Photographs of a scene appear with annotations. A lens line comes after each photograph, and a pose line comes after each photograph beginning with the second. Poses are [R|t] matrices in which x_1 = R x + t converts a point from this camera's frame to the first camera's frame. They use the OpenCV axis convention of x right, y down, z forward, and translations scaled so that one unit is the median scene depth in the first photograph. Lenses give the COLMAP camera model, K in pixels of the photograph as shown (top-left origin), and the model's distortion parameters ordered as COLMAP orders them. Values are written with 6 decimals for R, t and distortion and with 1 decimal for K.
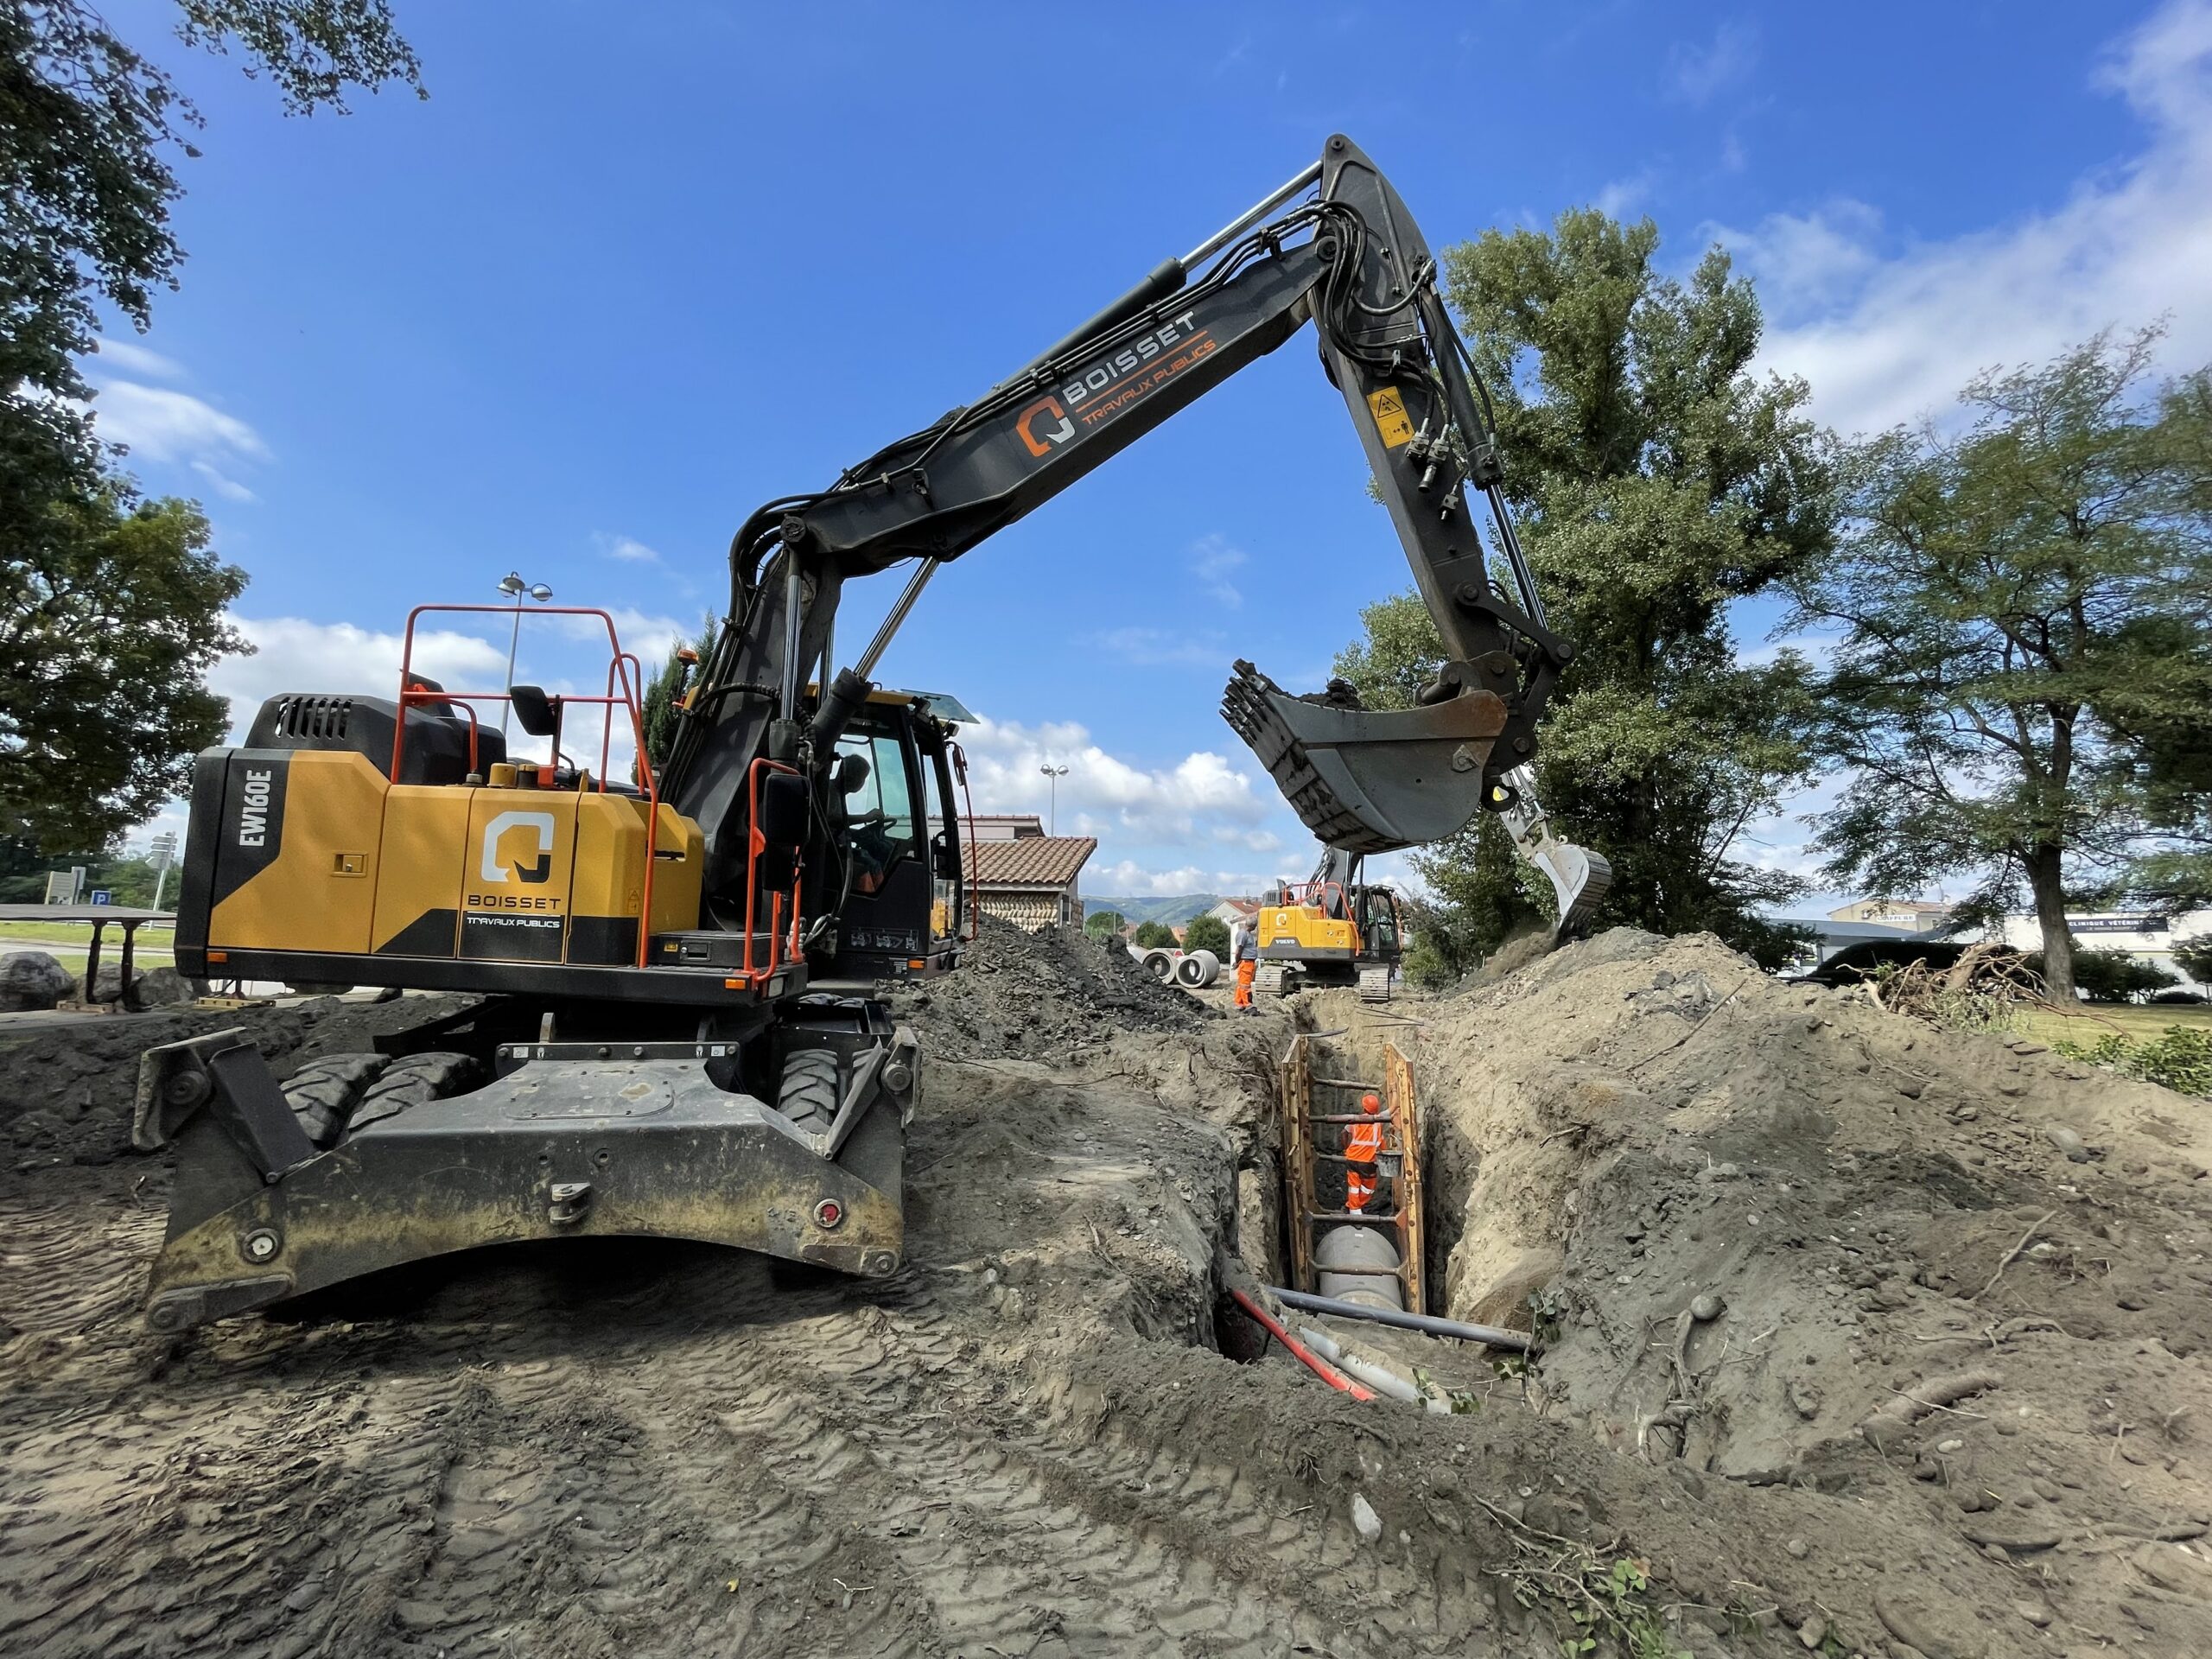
lens RADIAL K [[892.4, 0, 1106.0], [0, 892.4, 829.5], [0, 0, 1]] dist [-0.000715, -0.000063]
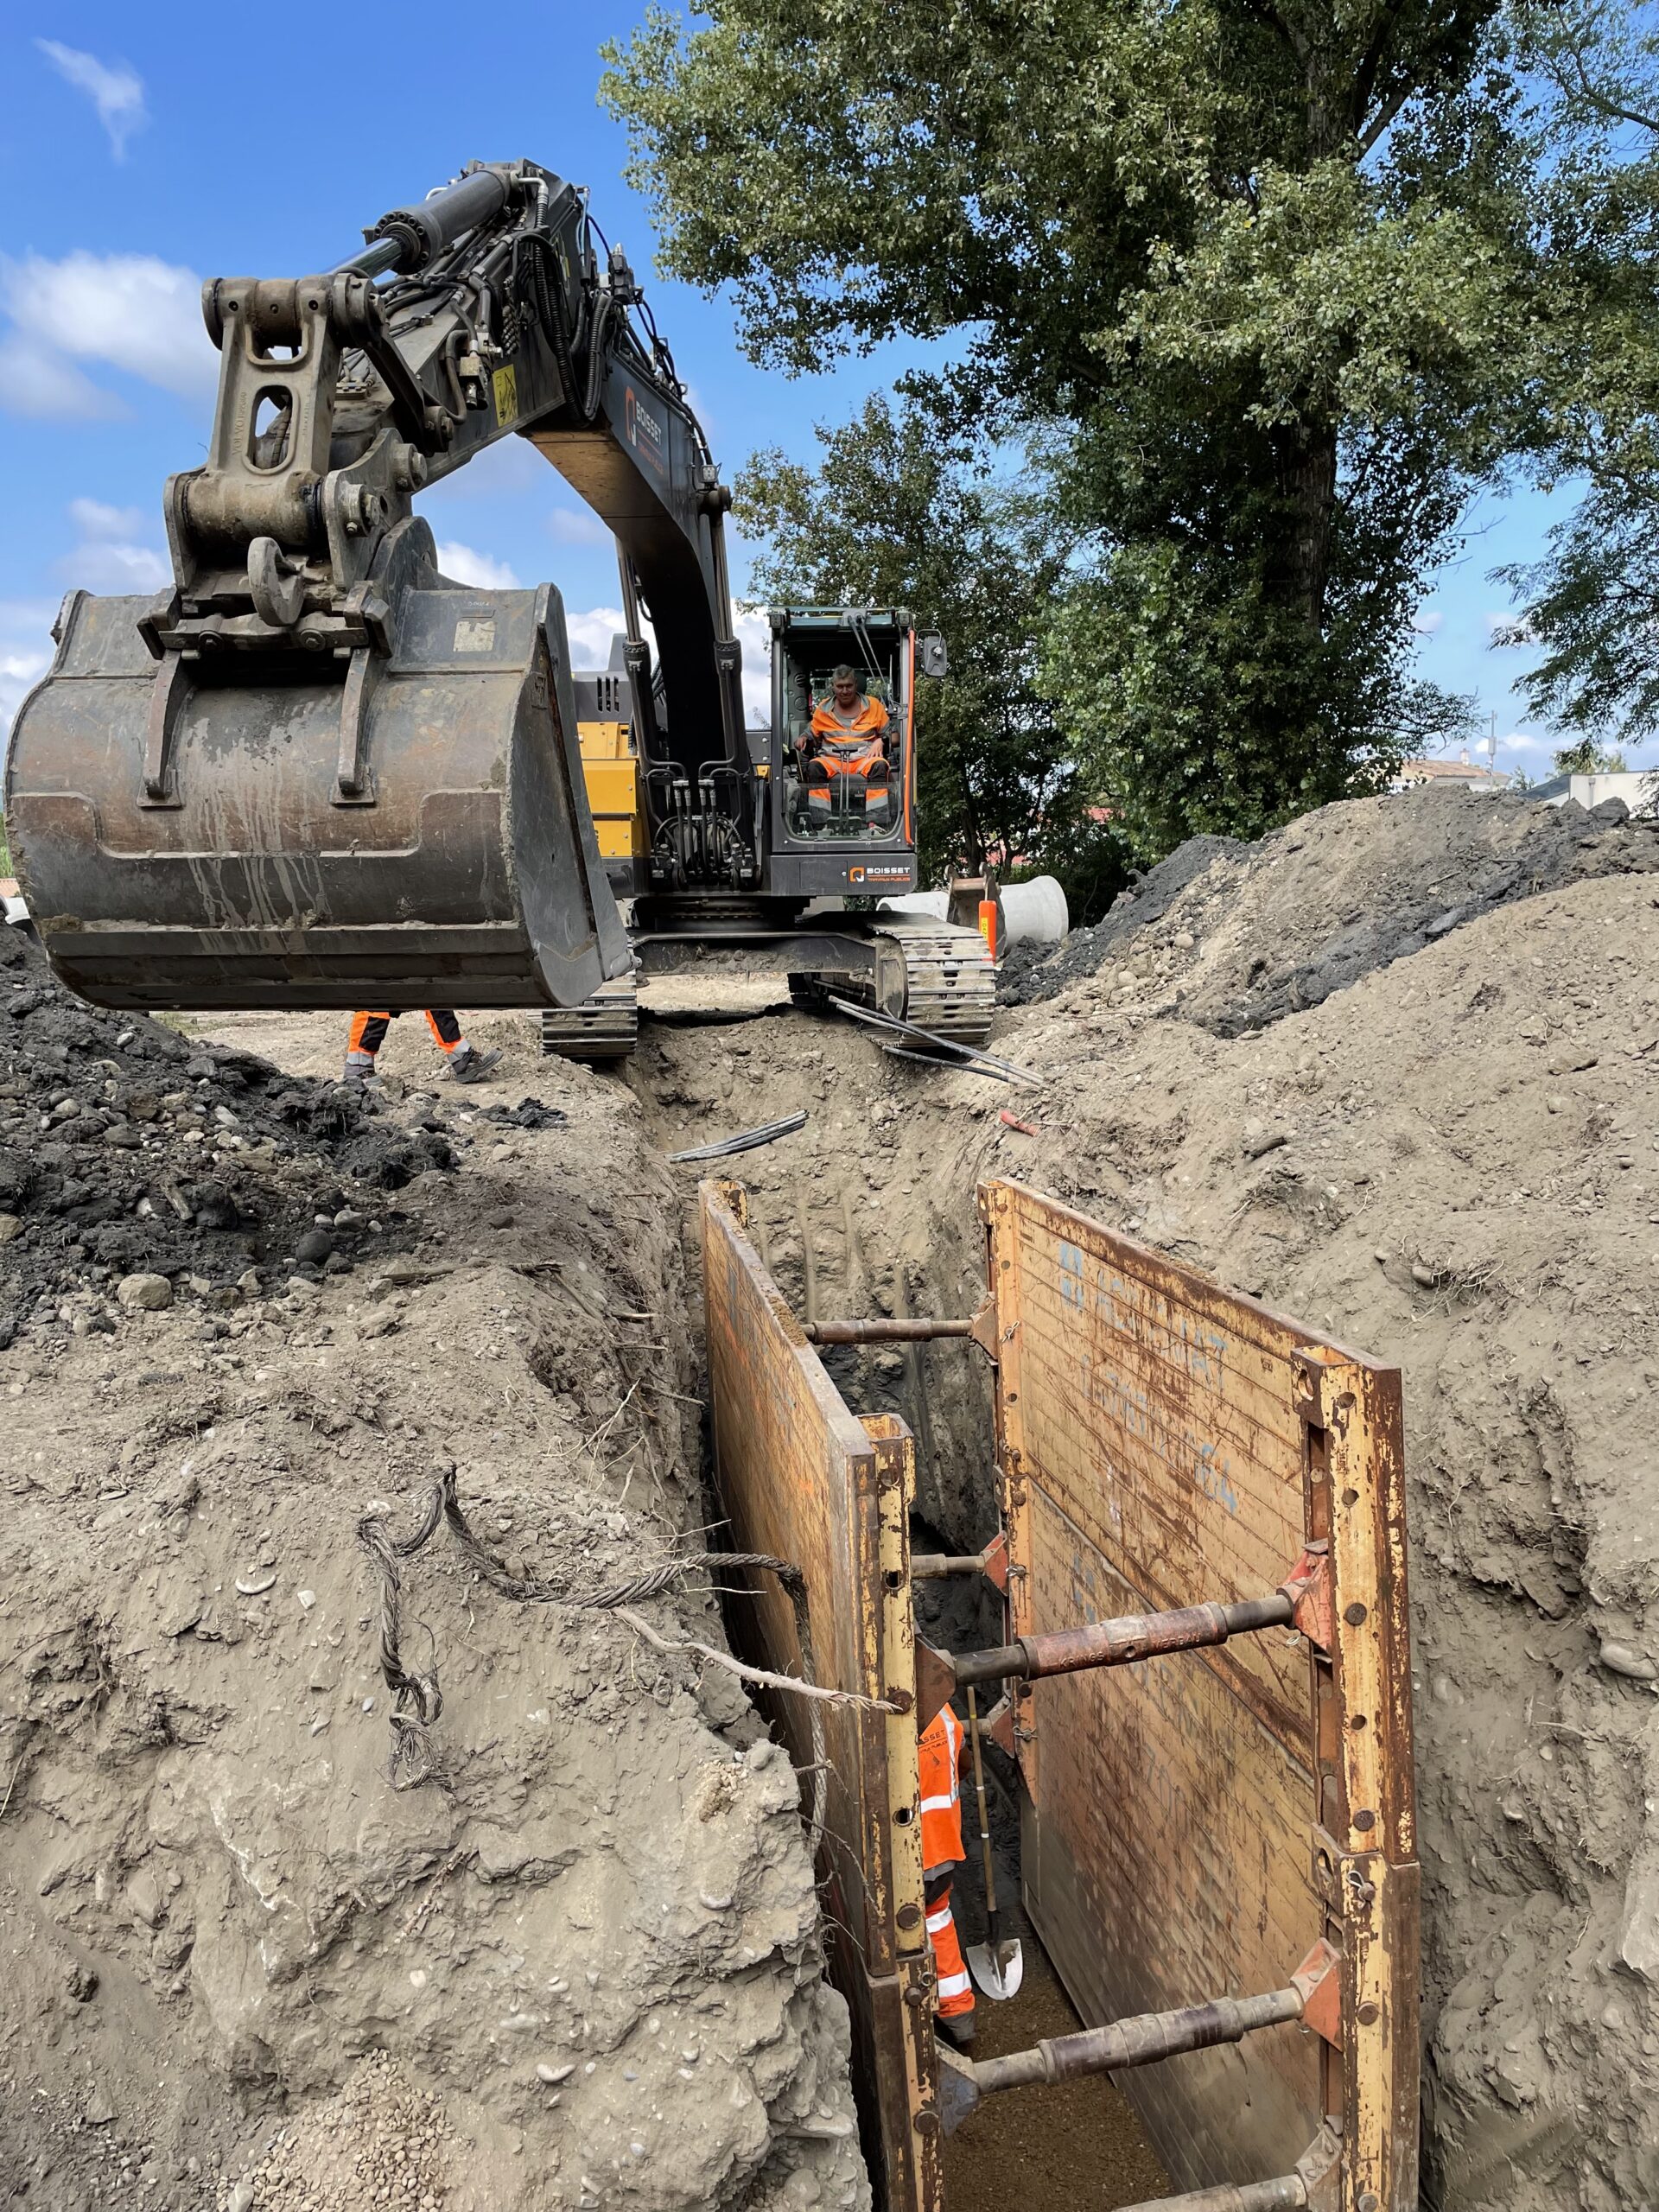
lens RADIAL K [[1822.7, 0, 829.5], [0, 1822.7, 1106.0], [0, 0, 1]] dist [0.000904, 0.000842]
pose [[0.918636, -0.103058, 0.381427, 0.041330], [0.006192, 0.969020, 0.246906, 0.071601], [-0.395056, -0.224455, 0.890815, 0.543329]]
